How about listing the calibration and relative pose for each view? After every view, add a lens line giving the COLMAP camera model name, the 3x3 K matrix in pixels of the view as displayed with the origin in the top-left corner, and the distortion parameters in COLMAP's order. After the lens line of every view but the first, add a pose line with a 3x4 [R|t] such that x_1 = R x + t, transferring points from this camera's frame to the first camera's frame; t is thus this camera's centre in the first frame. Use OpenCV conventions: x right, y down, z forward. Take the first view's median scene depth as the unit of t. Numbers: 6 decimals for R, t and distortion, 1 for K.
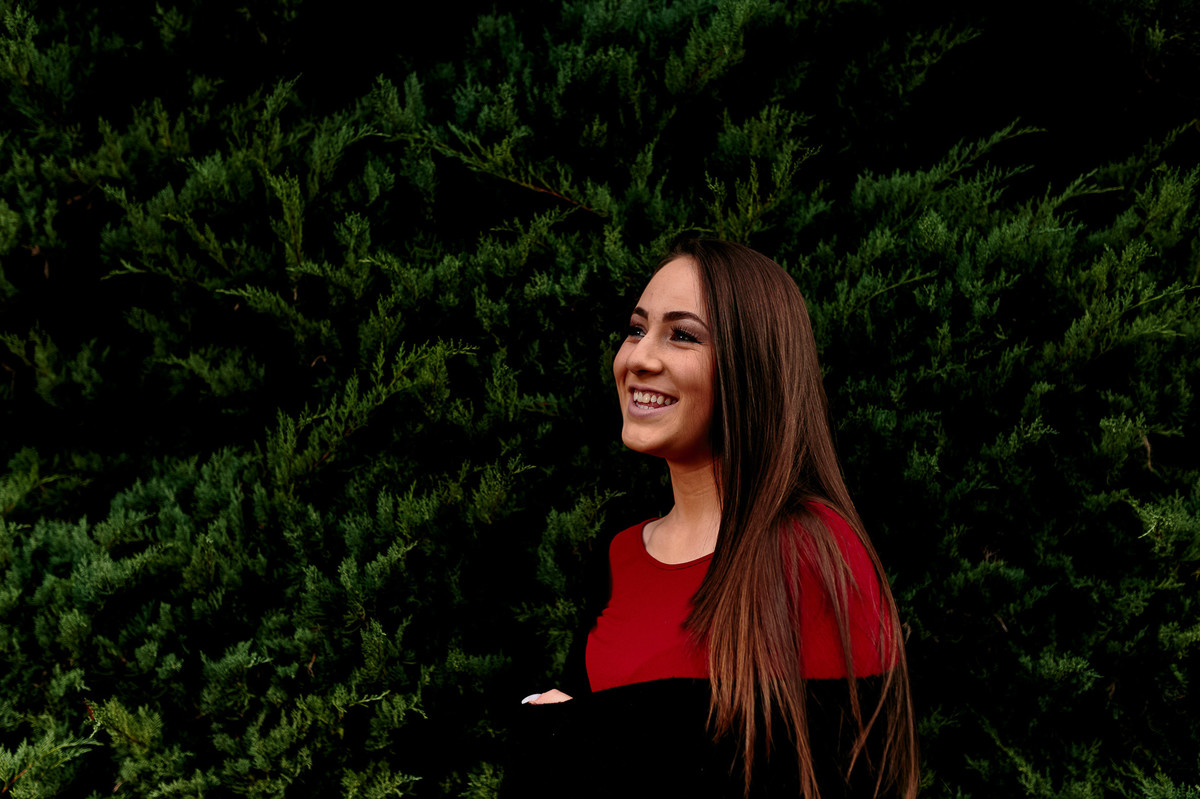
lens RADIAL K [[1161.6, 0, 600.0], [0, 1161.6, 399.5], [0, 0, 1]] dist [0.085217, -0.107654]
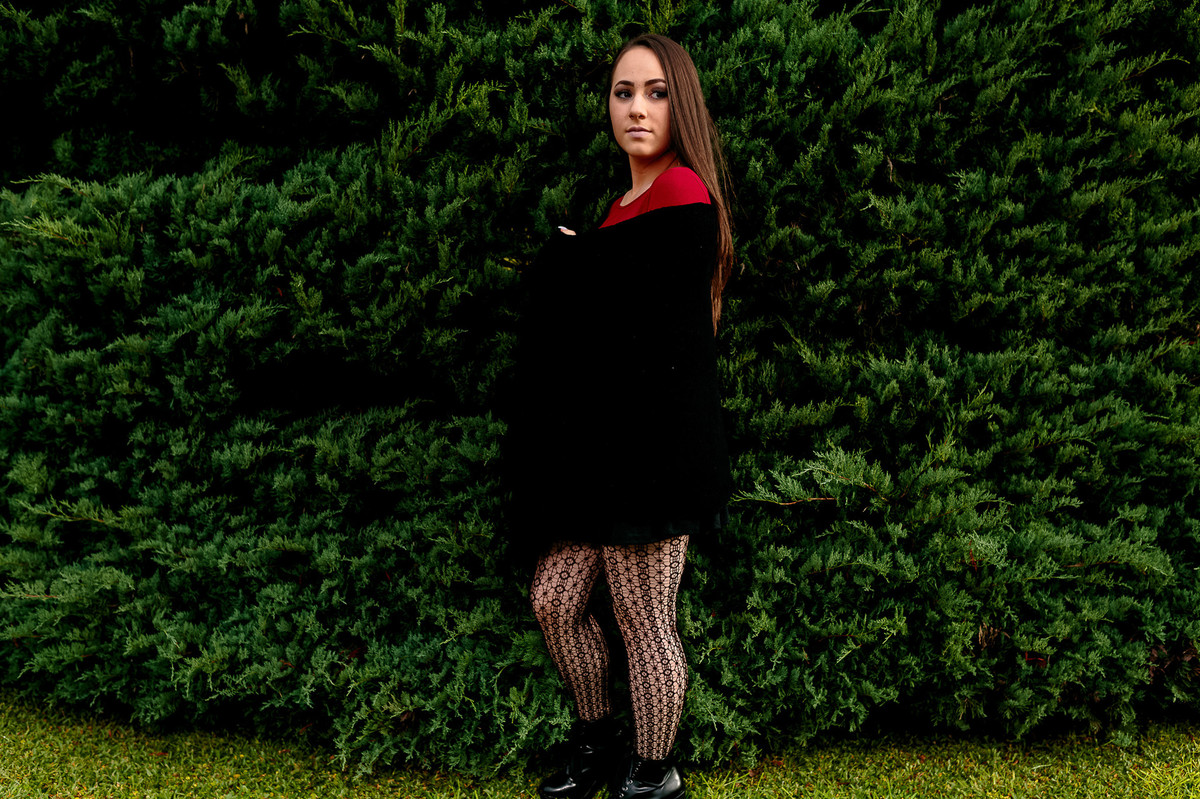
lens RADIAL K [[1161.6, 0, 600.0], [0, 1161.6, 399.5], [0, 0, 1]] dist [0.085217, -0.107654]
pose [[0.998762, 0.049728, -0.001471, 0.059779], [-0.048713, 0.983522, 0.174102, 0.100157], [0.010104, -0.173814, 0.984727, -0.781313]]
